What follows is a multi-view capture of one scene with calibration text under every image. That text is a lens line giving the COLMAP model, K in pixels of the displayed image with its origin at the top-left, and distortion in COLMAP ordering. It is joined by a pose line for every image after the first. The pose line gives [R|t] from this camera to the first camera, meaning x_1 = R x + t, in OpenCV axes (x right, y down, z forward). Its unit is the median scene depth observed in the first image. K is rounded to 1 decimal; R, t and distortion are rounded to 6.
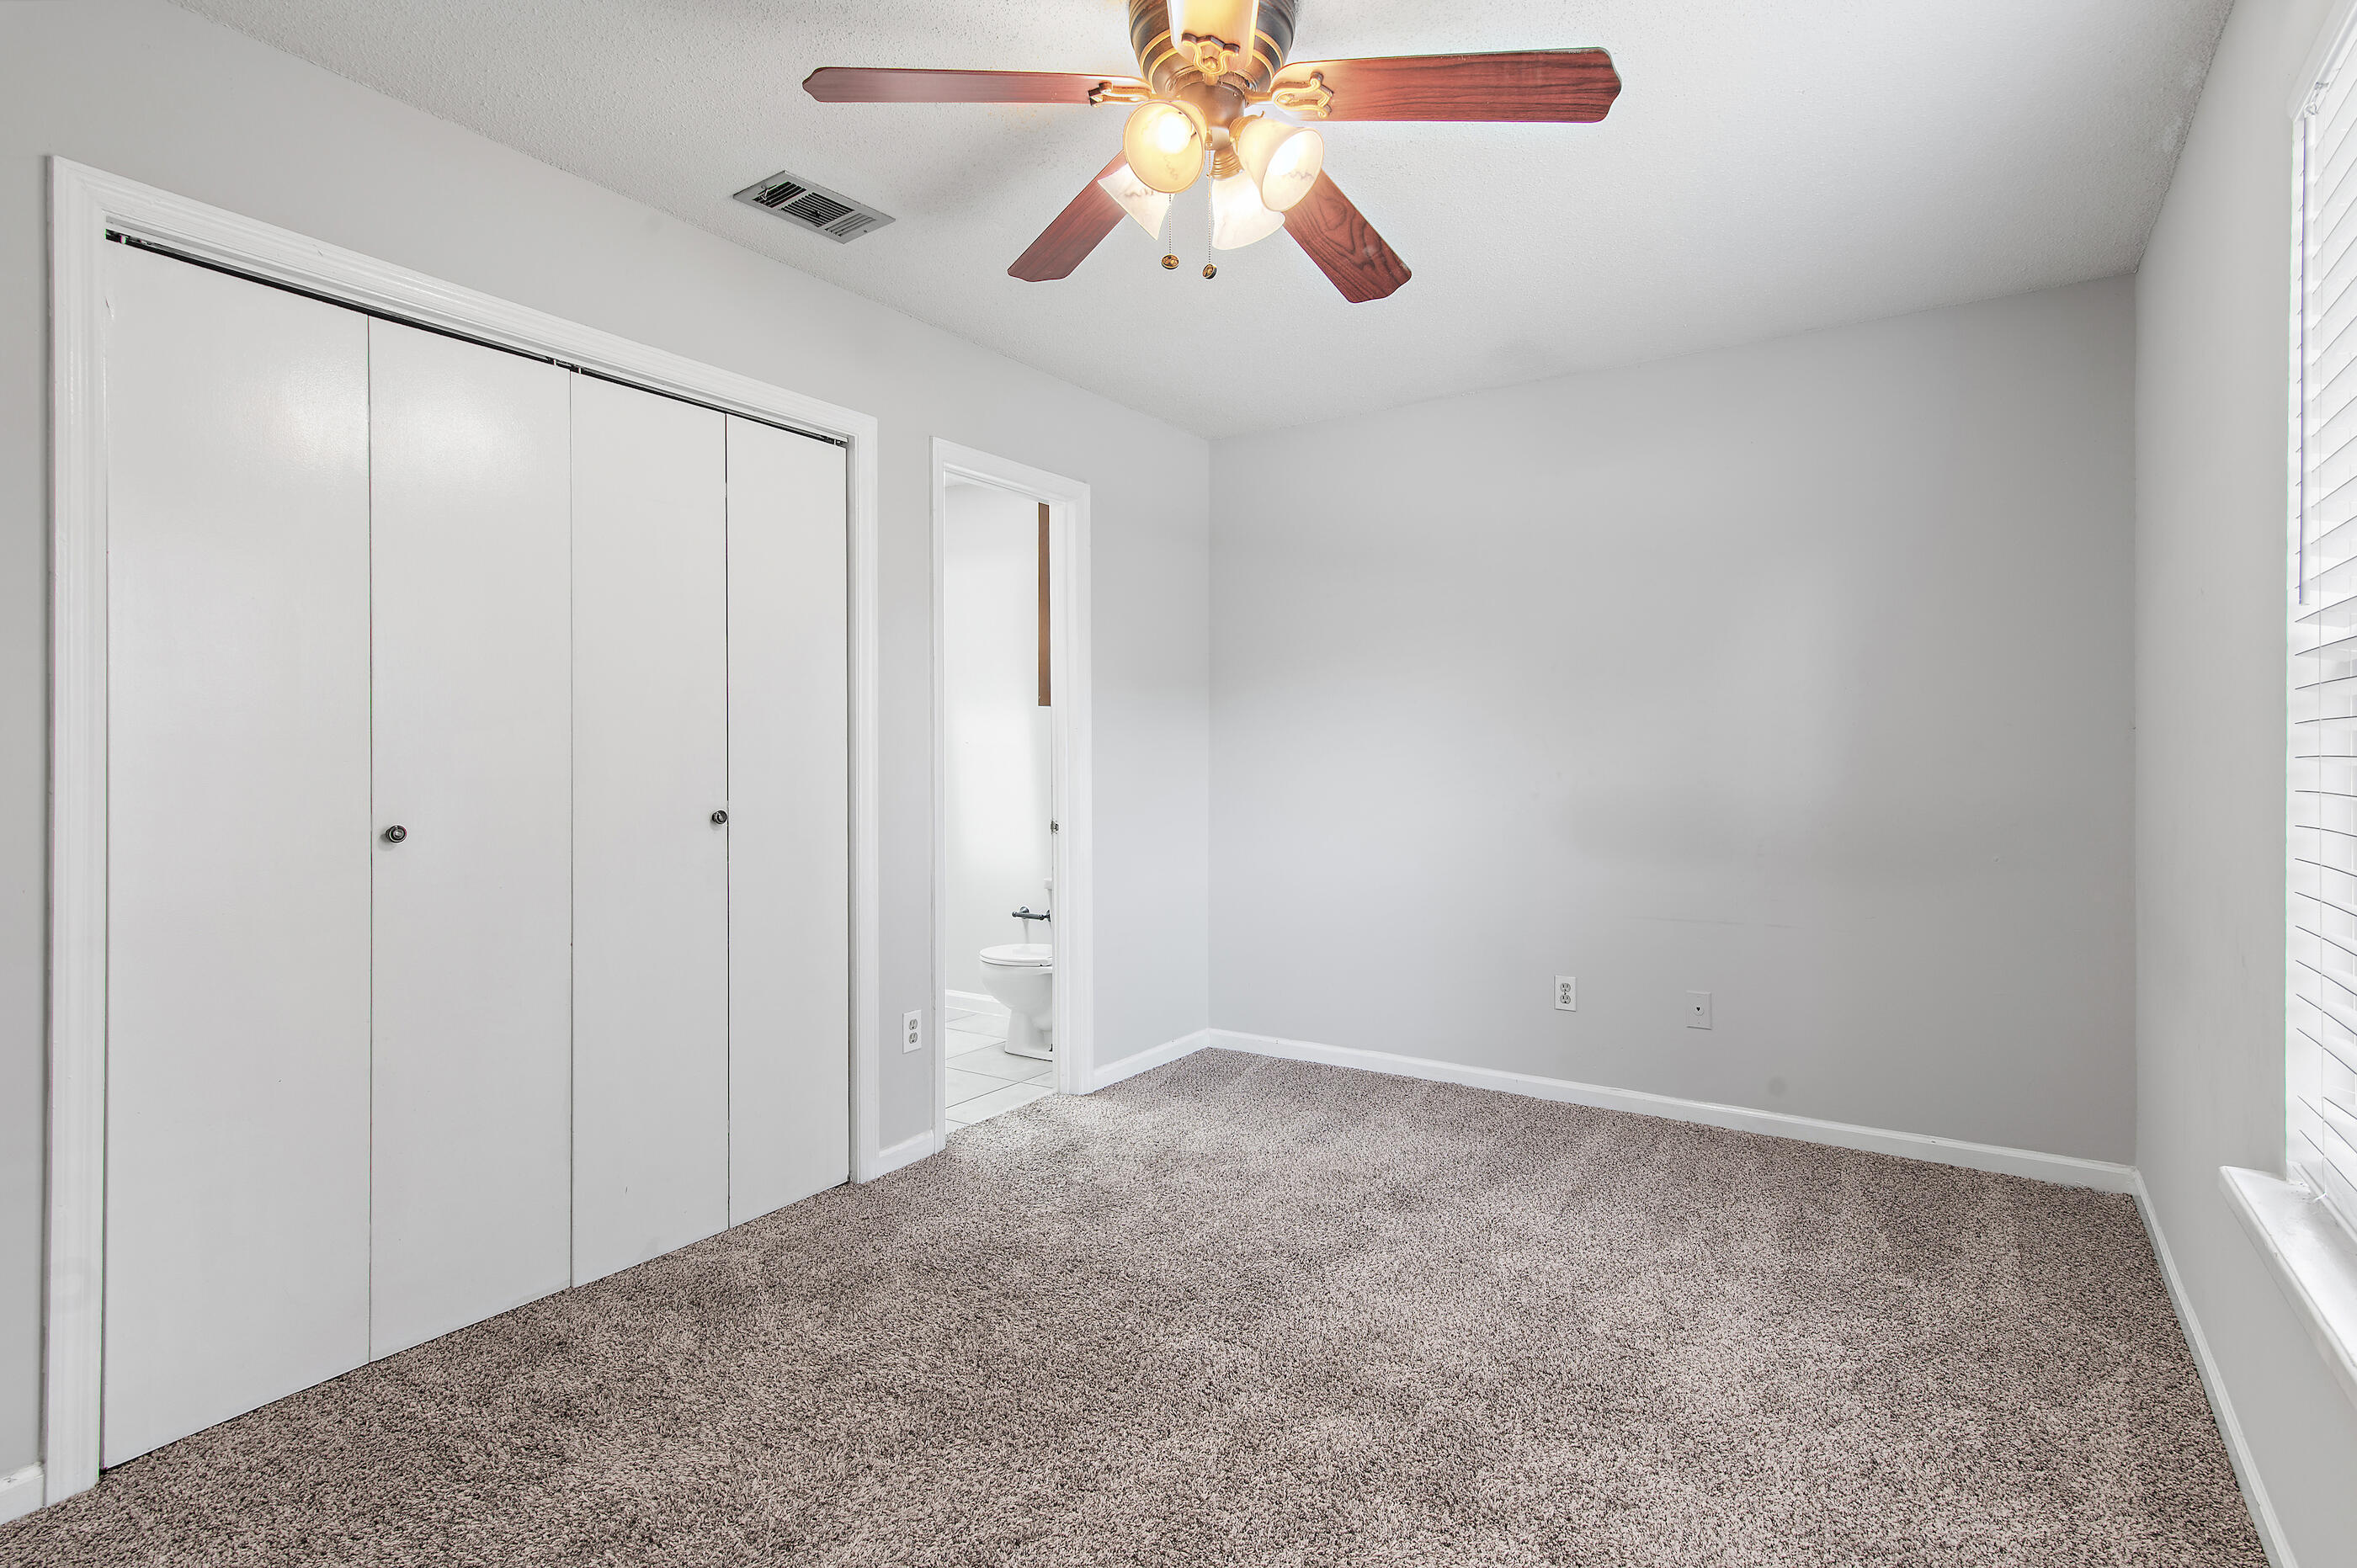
lens RADIAL K [[1152.1, 0, 1179.8], [0, 1152.1, 775.9], [0, 0, 1]] dist [0.018889, -0.001646]
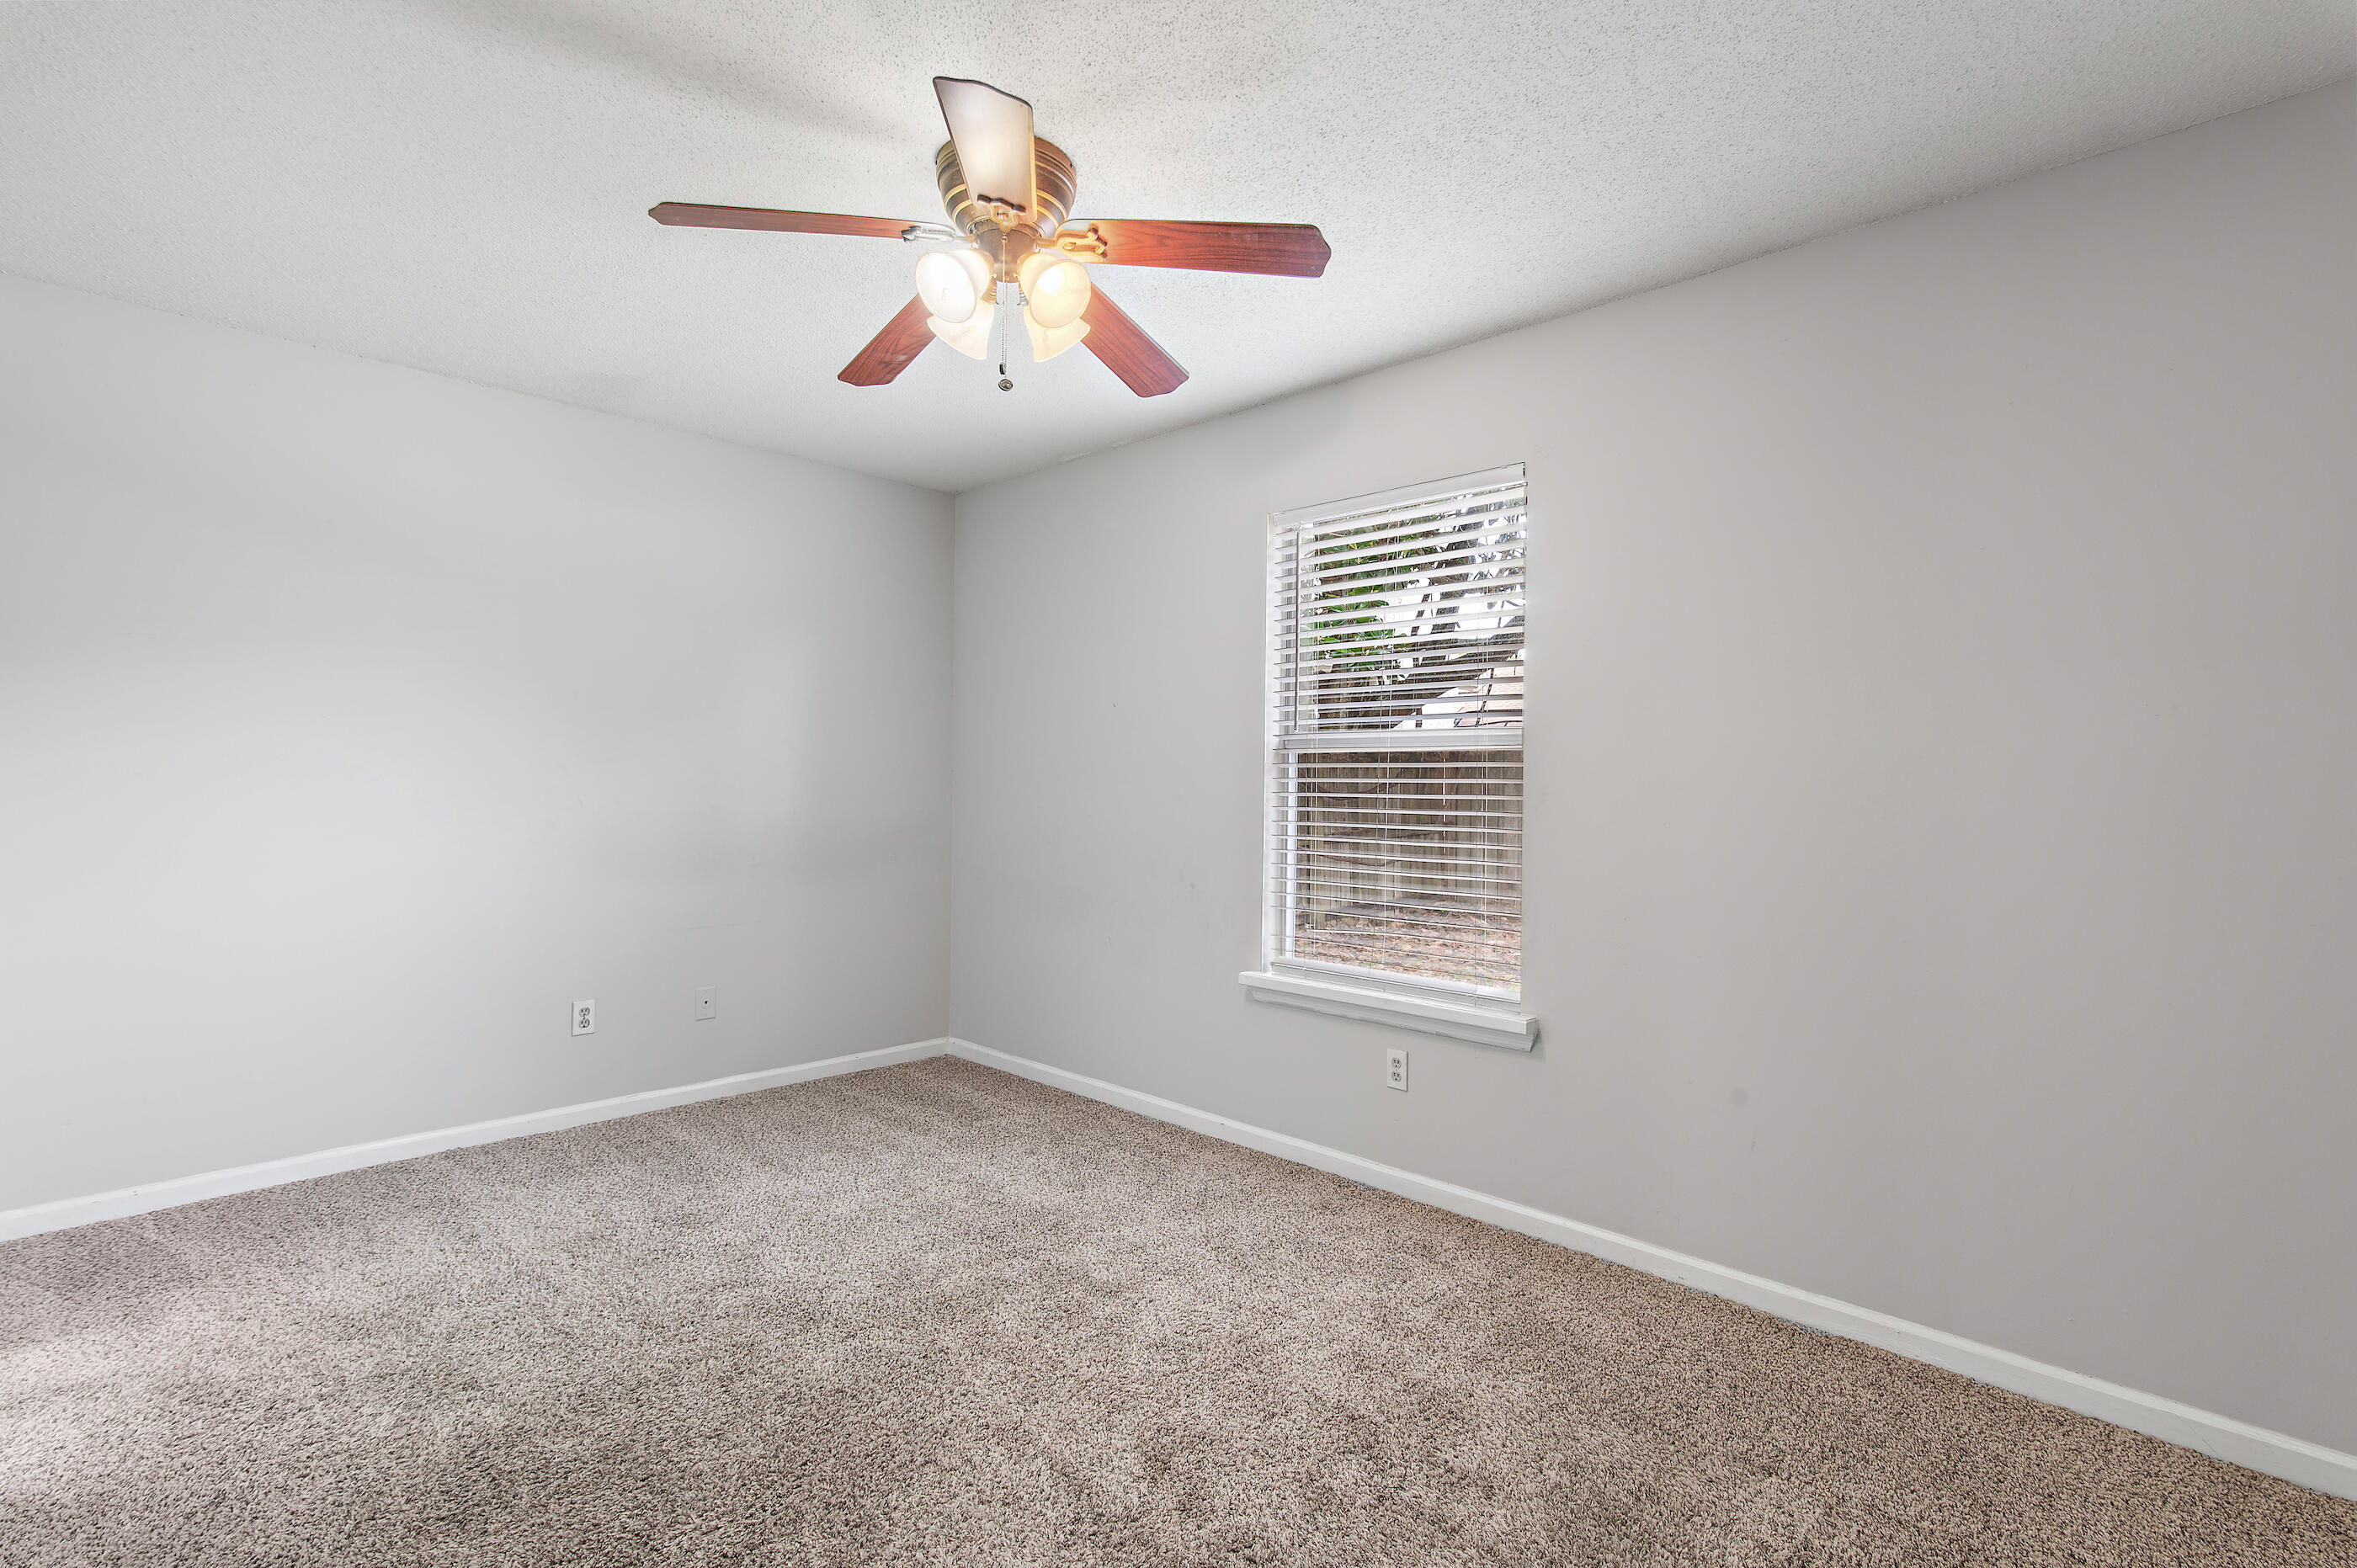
lens RADIAL K [[1152.1, 0, 1179.6], [0, 1152.1, 785.2], [0, 0, 1]] dist [0.018889, -0.001646]
pose [[0.185564, 0.002991, 0.982628, -0.676220], [0.000898, 0.999994, -0.003213, -0.015620], [-0.982632, 0.001479, 0.185560, 0.345350]]
